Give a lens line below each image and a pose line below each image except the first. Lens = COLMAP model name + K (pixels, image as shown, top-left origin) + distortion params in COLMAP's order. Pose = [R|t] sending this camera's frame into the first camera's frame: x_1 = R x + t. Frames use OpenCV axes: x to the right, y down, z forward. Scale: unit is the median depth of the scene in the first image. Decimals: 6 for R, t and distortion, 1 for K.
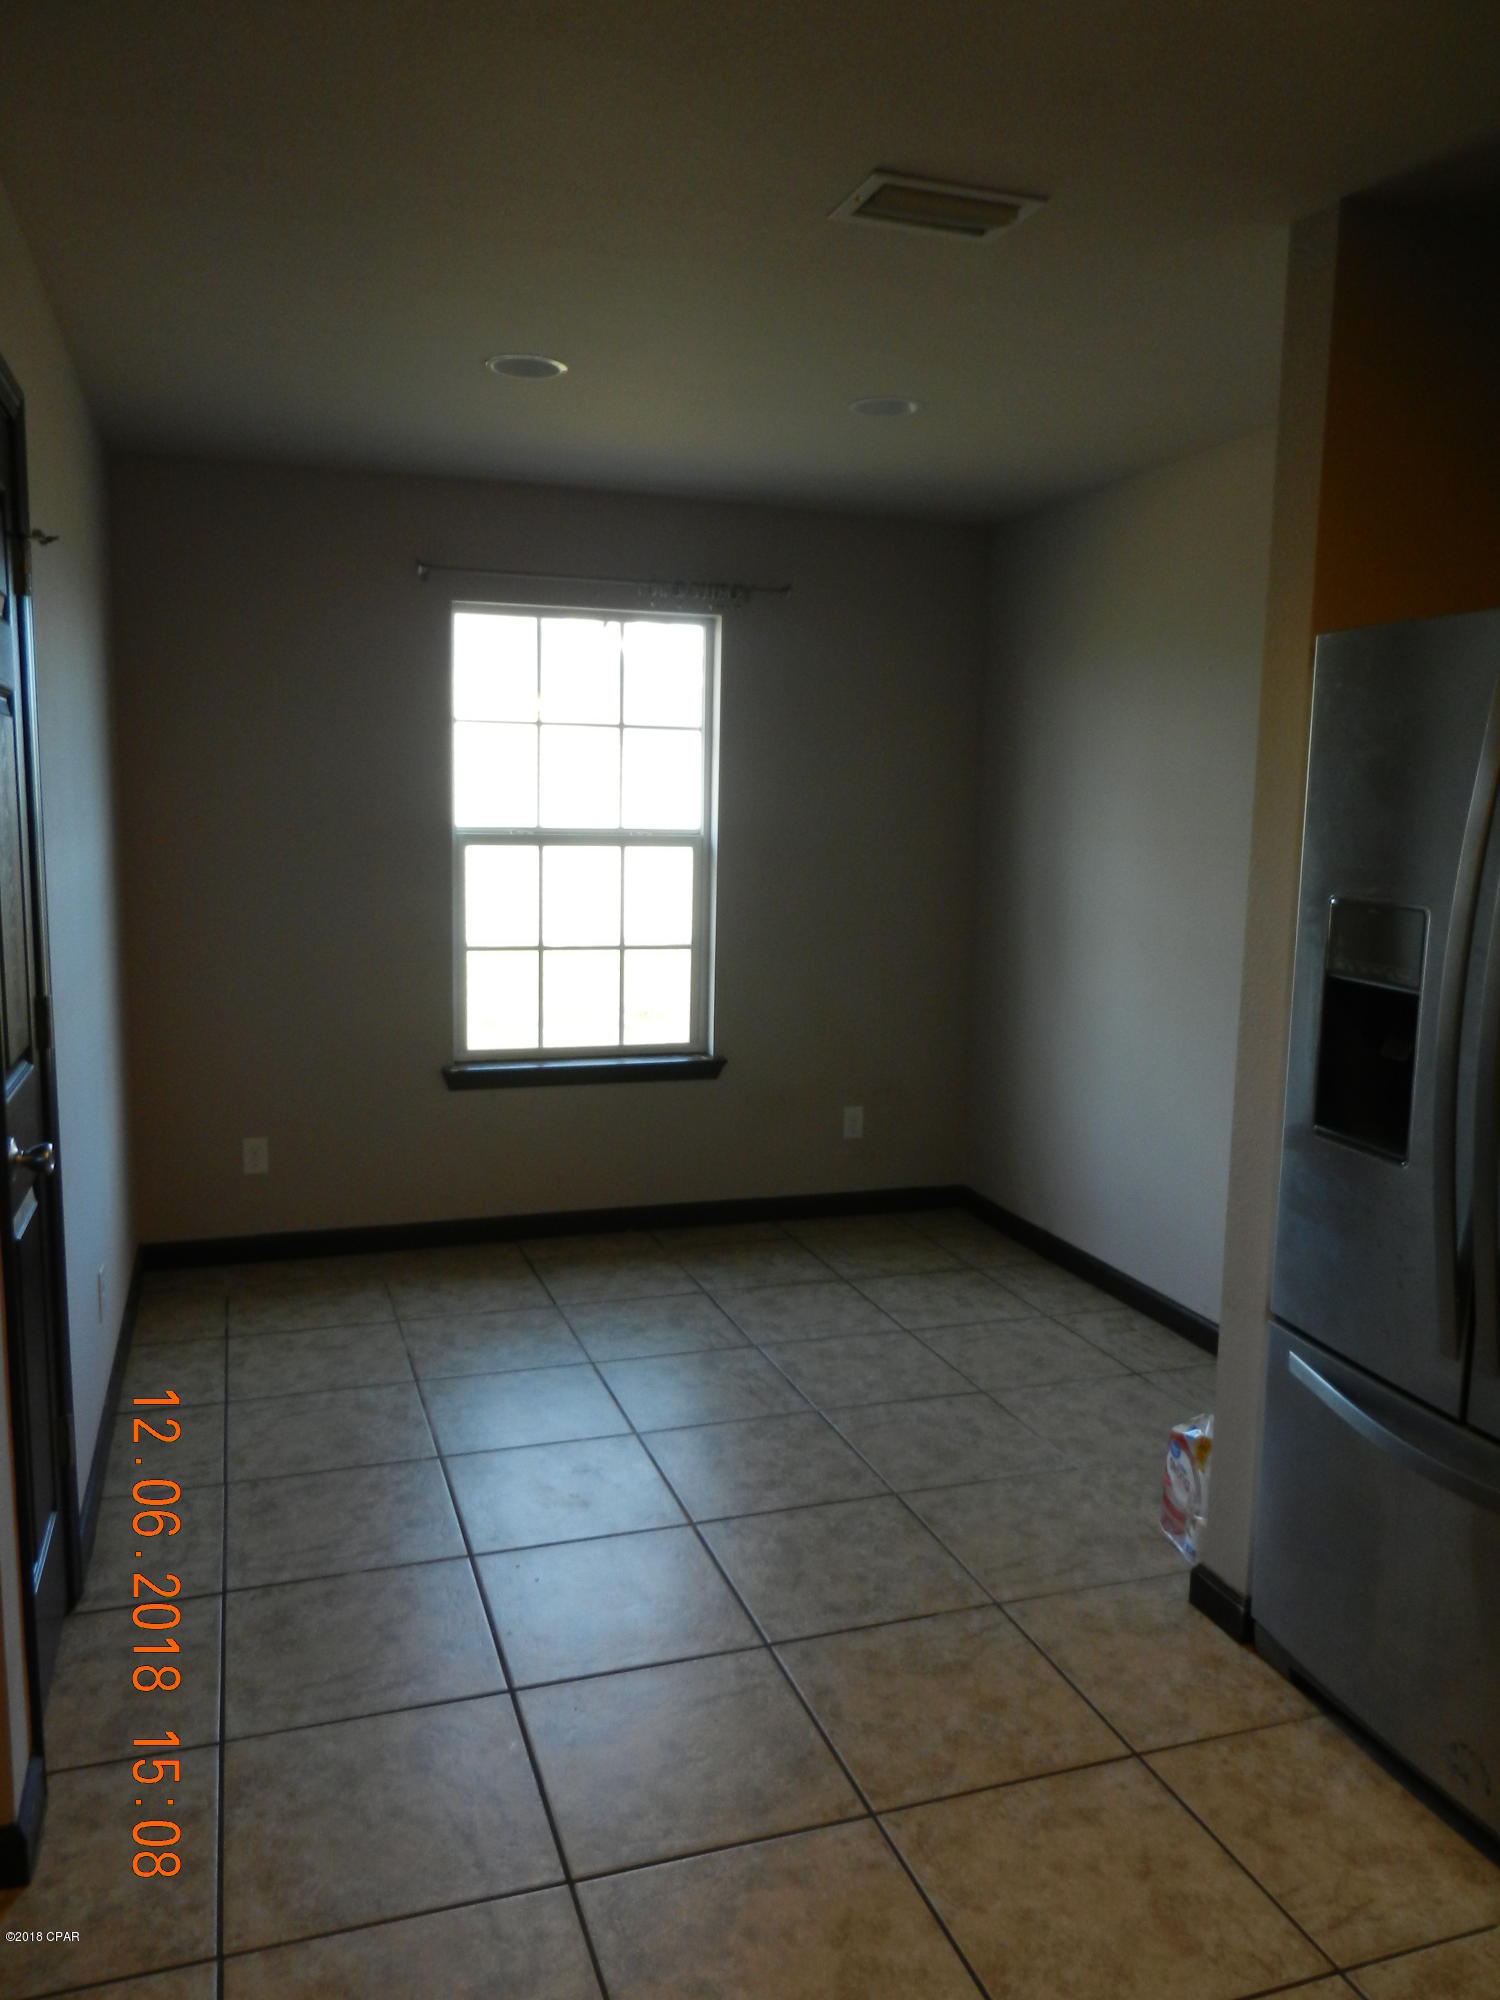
lens RADIAL K [[1477.5, 0, 746.7], [0, 1477.5, 1009.1], [0, 0, 1]] dist [0.000993, -0.001208]
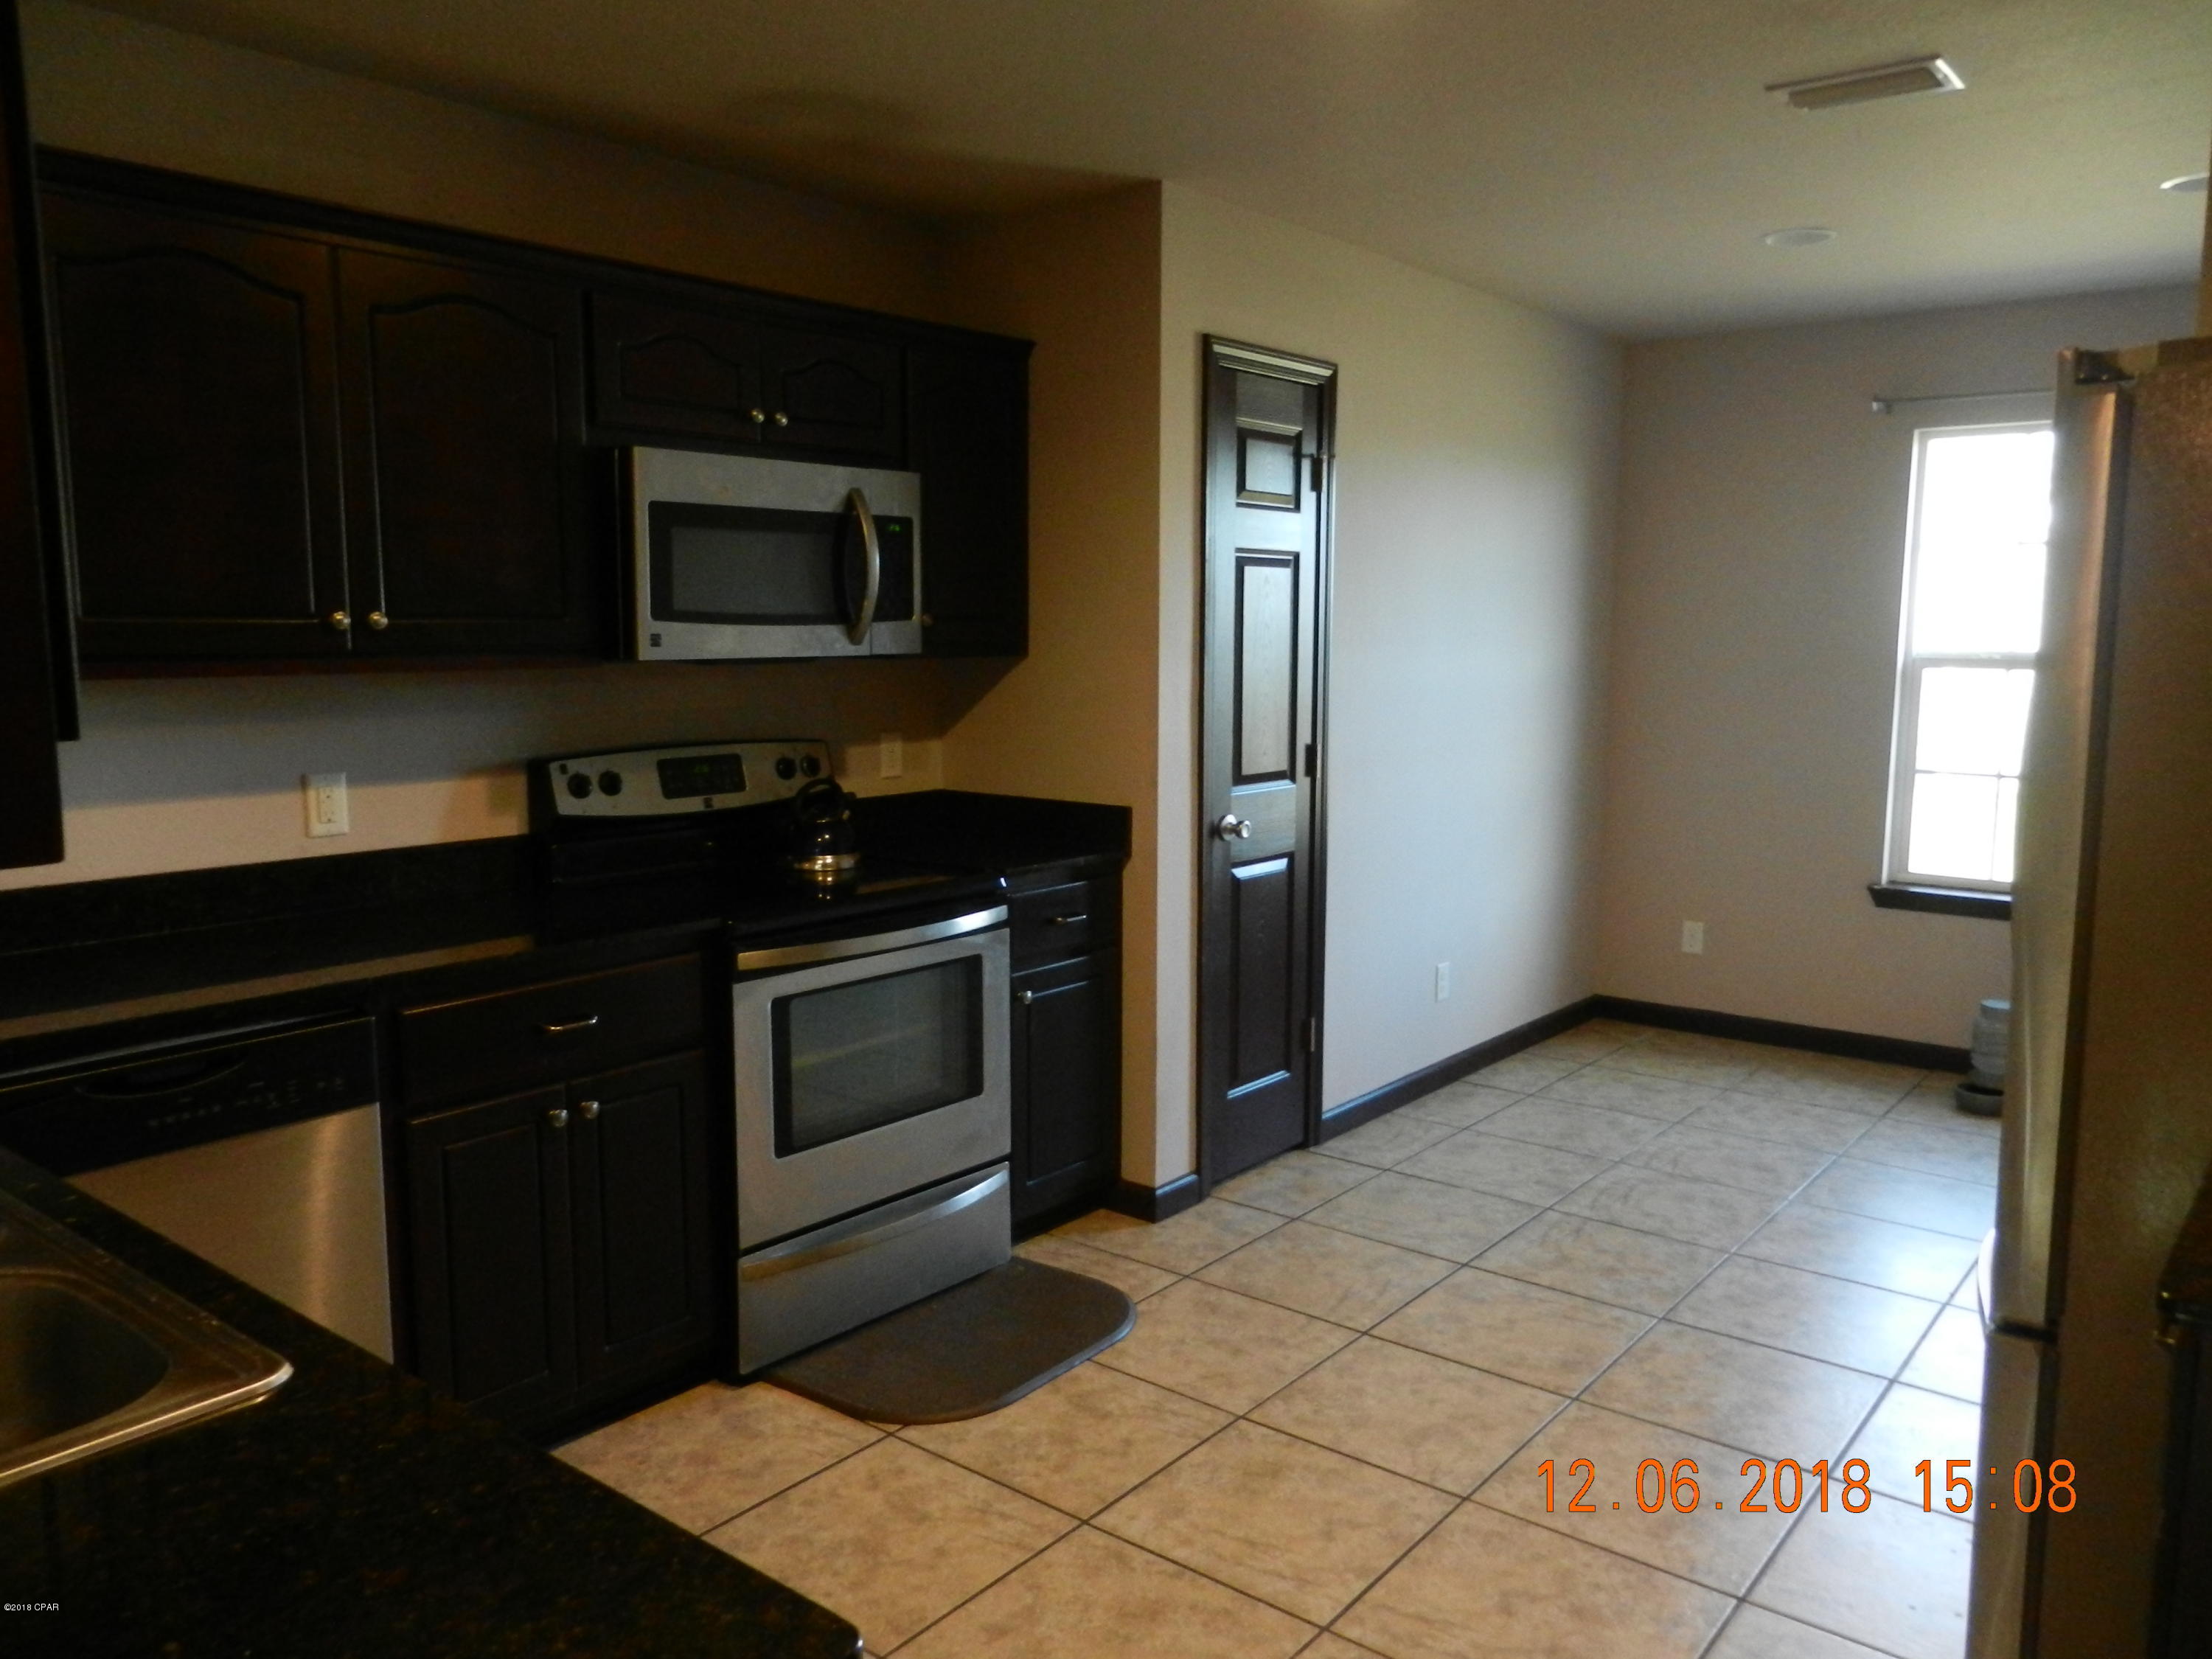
lens RADIAL K [[1634.2, 0, 1106.7], [0, 1634.2, 829.5], [0, 0, 1]] dist [0.000993, -0.001208]
pose [[0.535910, 0.093024, -0.839134, 0.567732], [-0.118714, 0.992340, 0.034192, 0.032877], [0.835887, 0.081293, 0.542848, -0.079899]]
